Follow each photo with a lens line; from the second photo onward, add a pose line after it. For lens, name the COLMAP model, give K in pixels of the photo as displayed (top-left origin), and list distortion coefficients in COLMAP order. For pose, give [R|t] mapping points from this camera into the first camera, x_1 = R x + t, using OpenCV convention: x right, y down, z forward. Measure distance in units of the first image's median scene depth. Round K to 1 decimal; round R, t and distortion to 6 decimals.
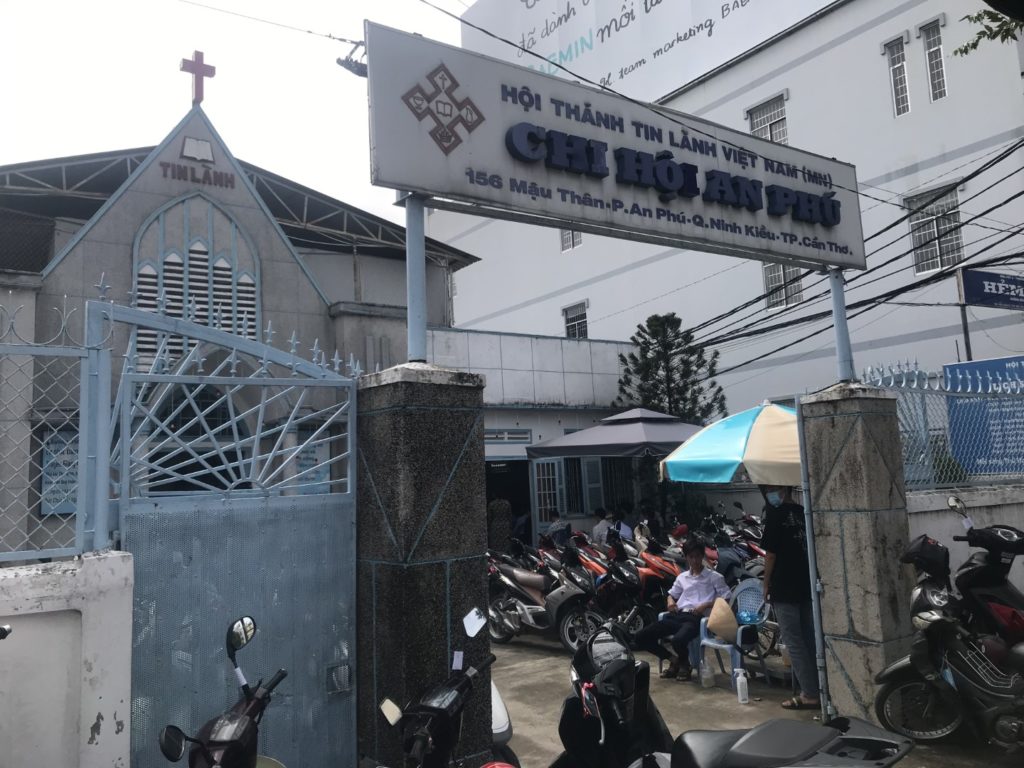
lens RADIAL K [[856.4, 0, 512.2], [0, 856.4, 362.2], [0, 0, 1]] dist [0.184381, 0.003619]
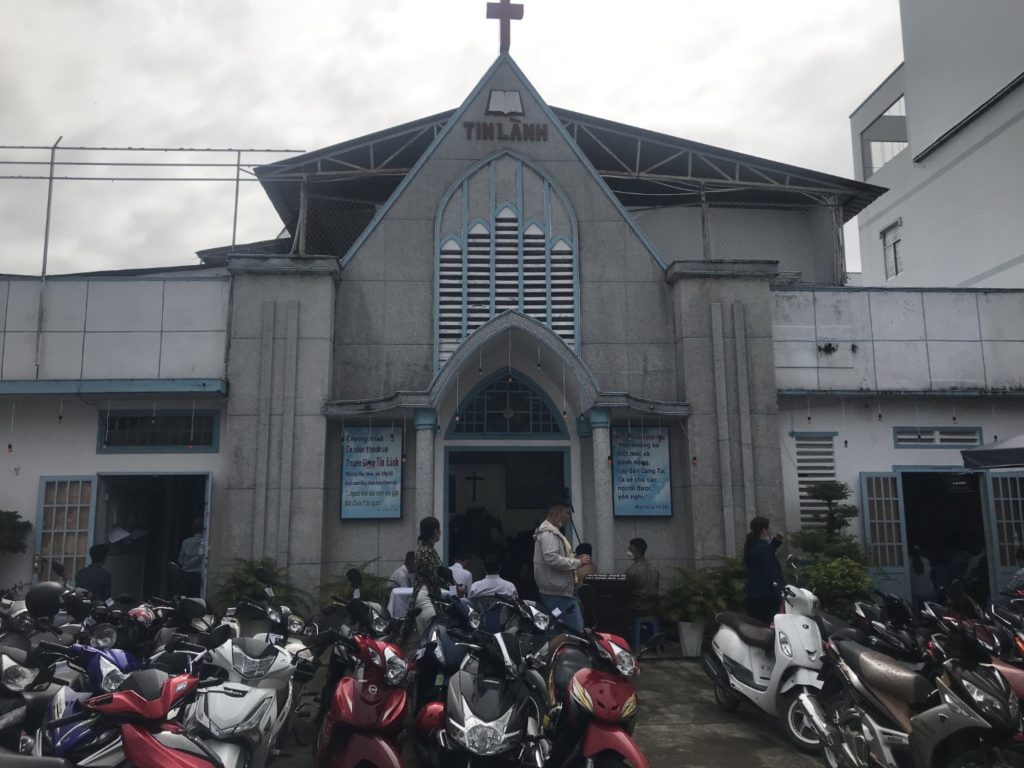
lens RADIAL K [[863.8, 0, 512.0], [0, 863.8, 384.0], [0, 0, 1]] dist [0.008419, -0.005911]
pose [[0.860306, -0.048207, -0.507494, 0.061862], [0.046616, 0.998787, -0.015851, 0.045559], [0.507642, -0.010021, 0.861510, 0.276172]]
